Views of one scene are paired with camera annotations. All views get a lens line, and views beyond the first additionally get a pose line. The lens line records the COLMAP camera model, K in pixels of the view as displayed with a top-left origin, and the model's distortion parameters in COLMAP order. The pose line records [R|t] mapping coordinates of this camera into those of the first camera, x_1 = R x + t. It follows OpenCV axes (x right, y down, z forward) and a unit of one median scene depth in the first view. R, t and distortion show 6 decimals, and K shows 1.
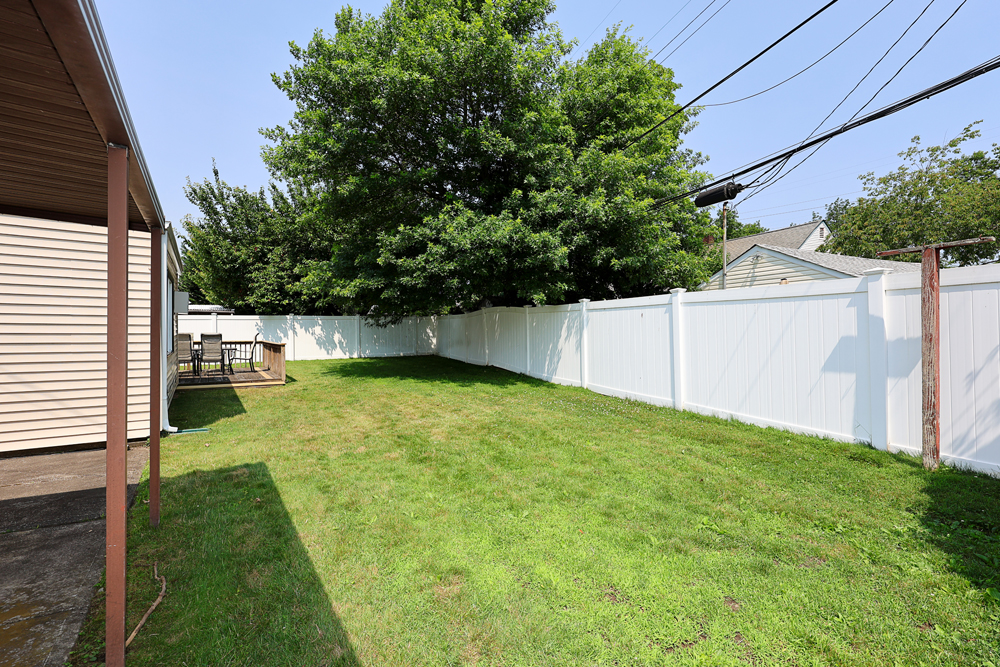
lens RADIAL K [[440.8, 0, 500.0], [0, 440.8, 333.5], [0, 0, 1]] dist [0.000093, 0.000006]
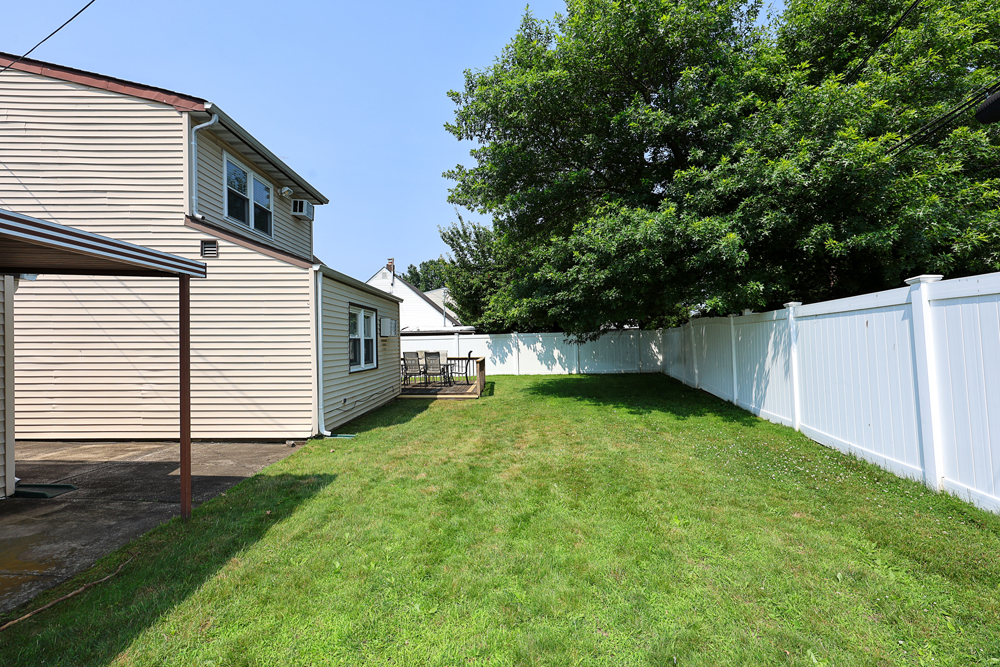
lens RADIAL K [[437.4, 0, 500.0], [0, 437.4, 333.5], [0, 0, 1]] dist [-0.001982, -0.000160]
pose [[0.820238, -0.024545, -0.571496, 0.197932], [0.006768, 0.999425, -0.033209, -0.008438], [0.571983, 0.023371, 0.819933, 0.158456]]
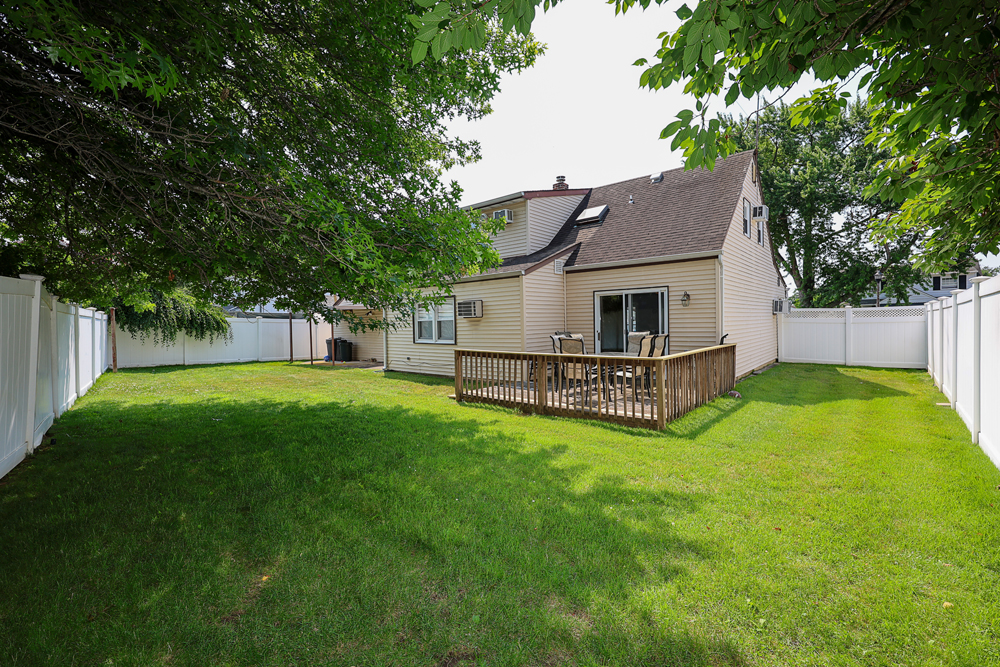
lens RADIAL K [[437.8, 0, 505.6], [0, 437.8, 320.8], [0, 0, 1]] dist [-0.001324, -0.000168]
pose [[-0.965613, 0.007371, -0.259880, -0.412367], [0.007374, 0.999972, 0.000960, -0.029762], [0.259880, -0.000989, -0.965640, 1.989055]]
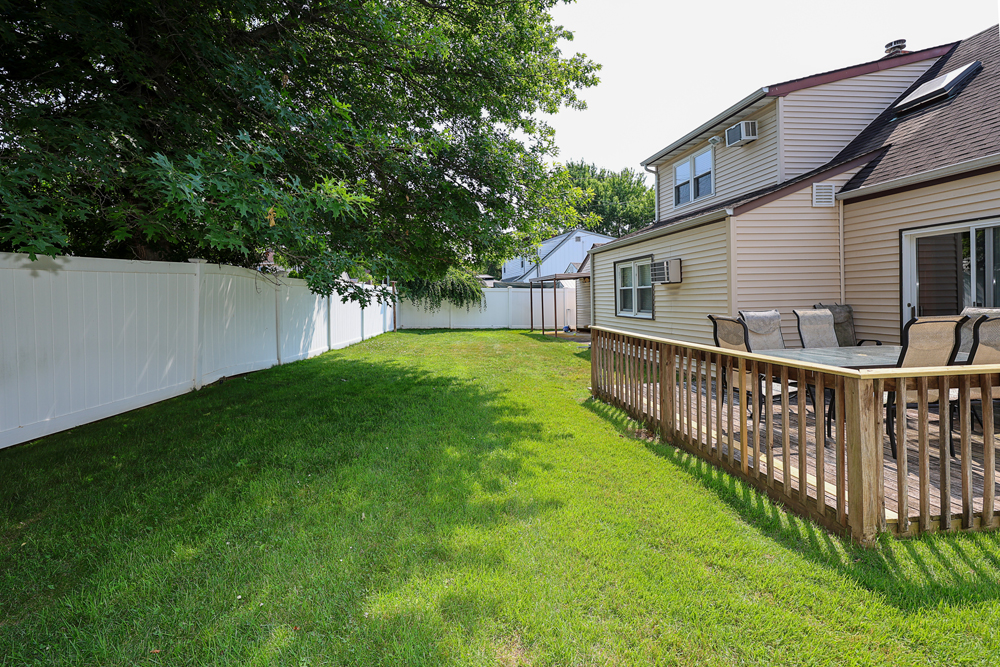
lens RADIAL K [[454.7, 0, 474.5], [0, 454.7, 294.3], [0, 0, 1]] dist [-0.000458, -0.000450]
pose [[-0.874083, 0.014633, 0.485555, -0.723558], [0.018419, 0.999826, 0.003027, -0.026156], [-0.485427, 0.011589, -0.874201, 1.792614]]
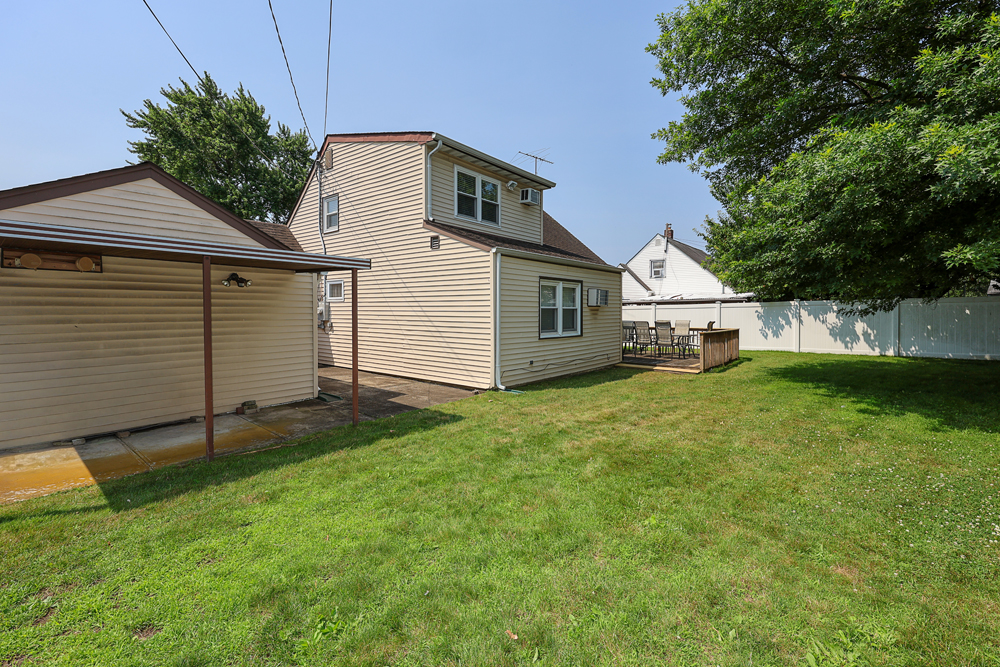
lens RADIAL K [[437.8, 0, 505.6], [0, 437.8, 320.8], [0, 0, 1]] dist [-0.001324, -0.000168]
pose [[0.273308, 0.014593, -0.961816, 0.373871], [-0.008407, 0.999883, 0.012781, -0.013324], [0.961890, 0.004592, 0.273399, 0.342352]]
